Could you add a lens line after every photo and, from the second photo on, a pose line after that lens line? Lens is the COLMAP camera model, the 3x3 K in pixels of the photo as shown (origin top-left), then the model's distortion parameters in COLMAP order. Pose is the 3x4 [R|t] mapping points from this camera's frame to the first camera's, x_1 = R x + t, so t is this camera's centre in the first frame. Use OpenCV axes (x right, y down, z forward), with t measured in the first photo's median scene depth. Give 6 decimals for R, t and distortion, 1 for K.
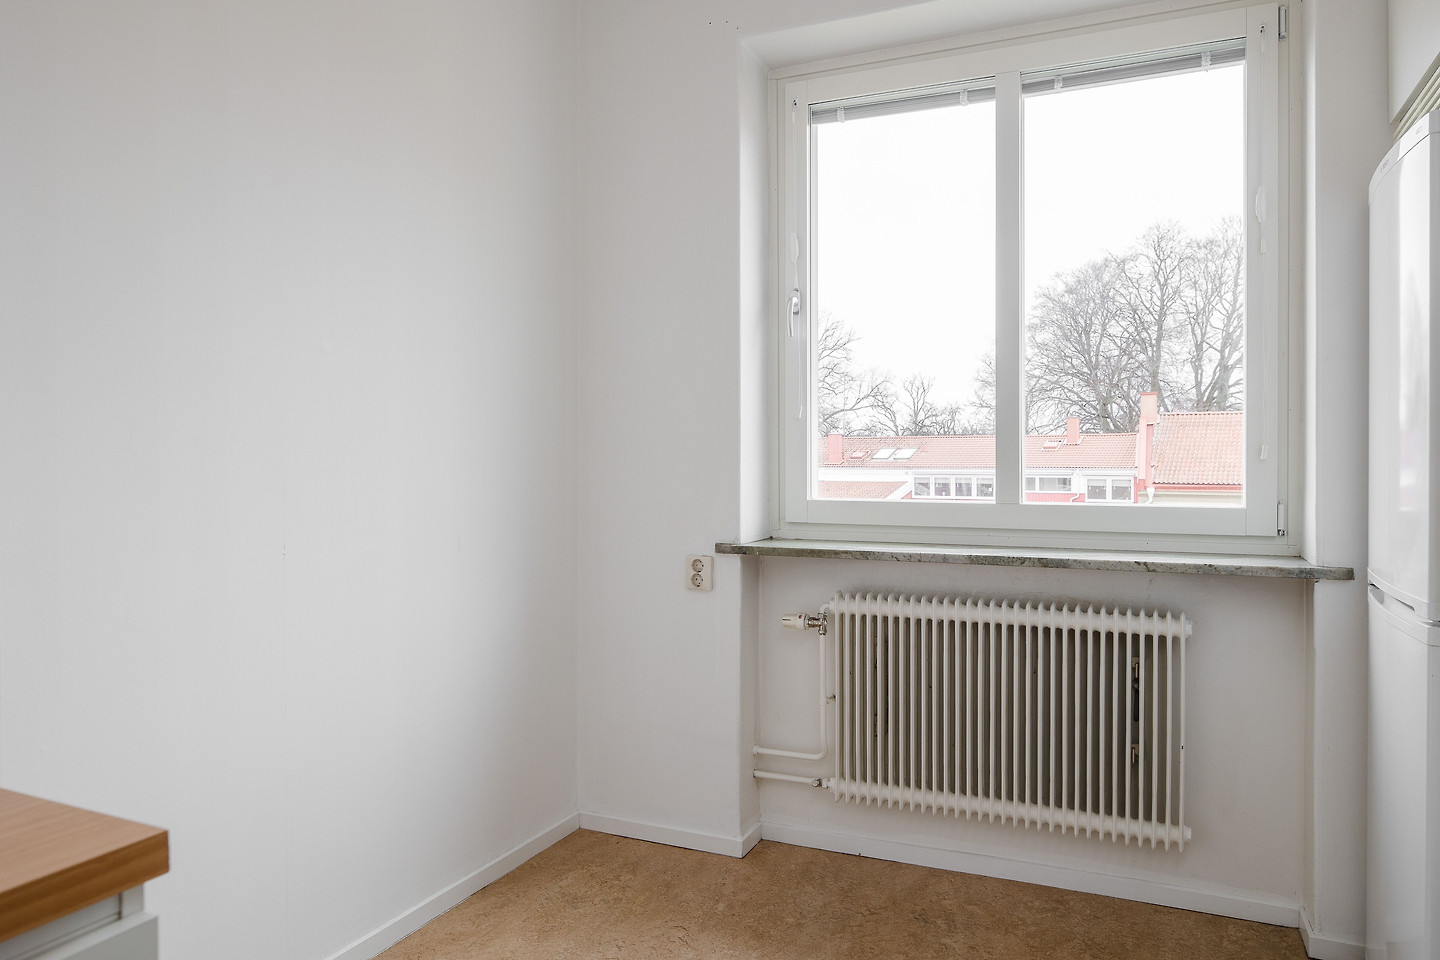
lens RADIAL K [[964.9, 0, 718.8], [0, 964.9, 470.2], [0, 0, 1]] dist [-0.001582, -0.003789]
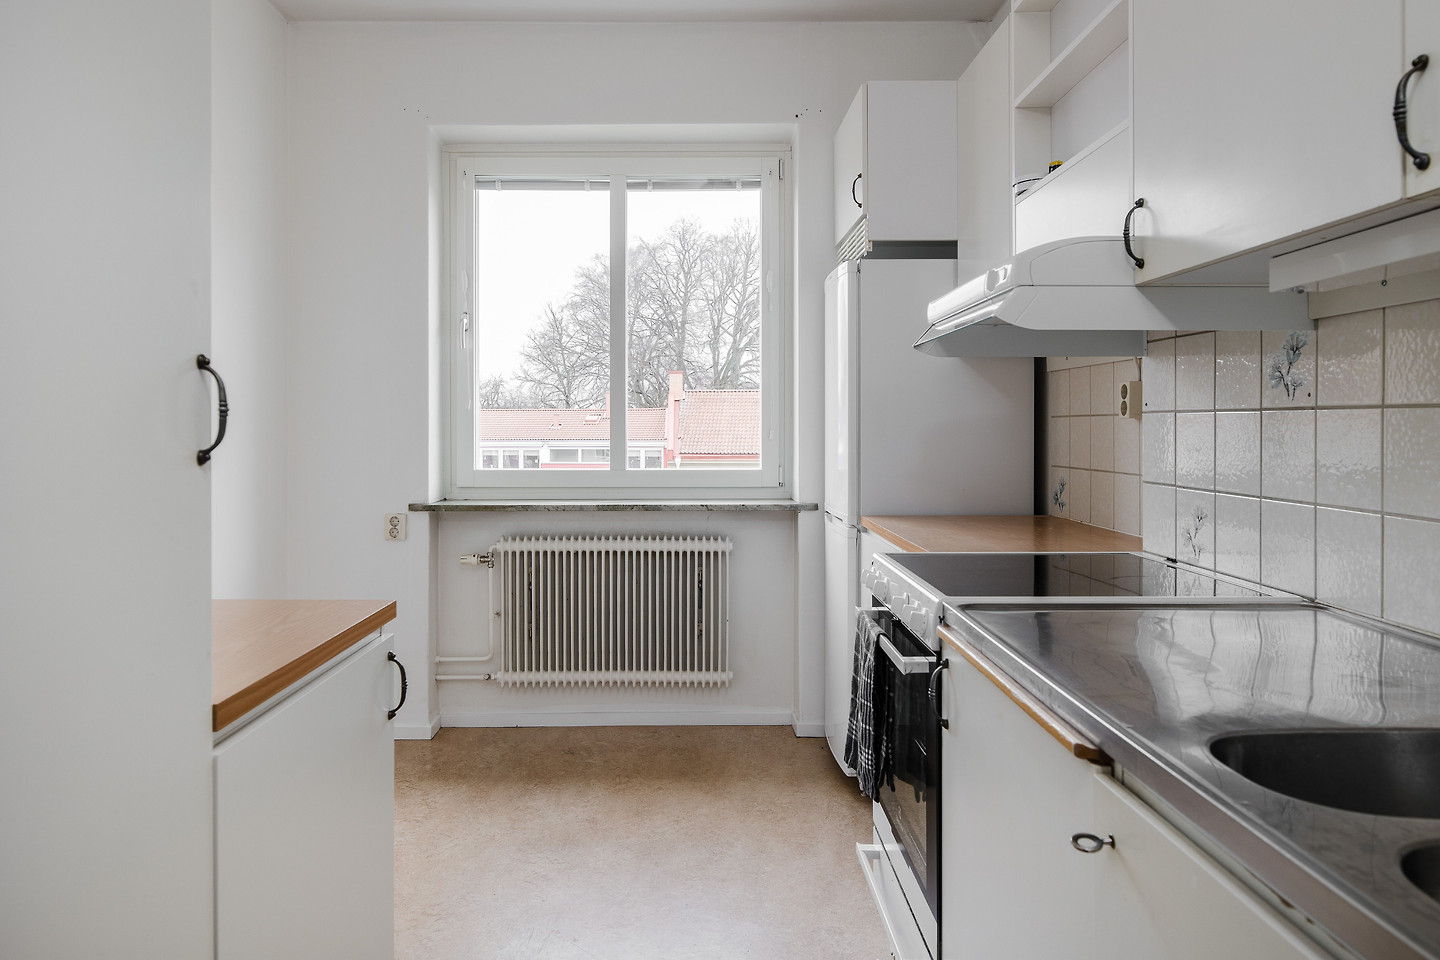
lens RADIAL K [[964.9, 0, 718.8], [0, 964.9, 470.2], [0, 0, 1]] dist [-0.001582, -0.003789]
pose [[0.894100, -0.017731, 0.447516, -0.212881], [0.004900, 0.999544, 0.029811, -0.007257], [-0.447840, -0.024461, 0.893779, -0.363509]]
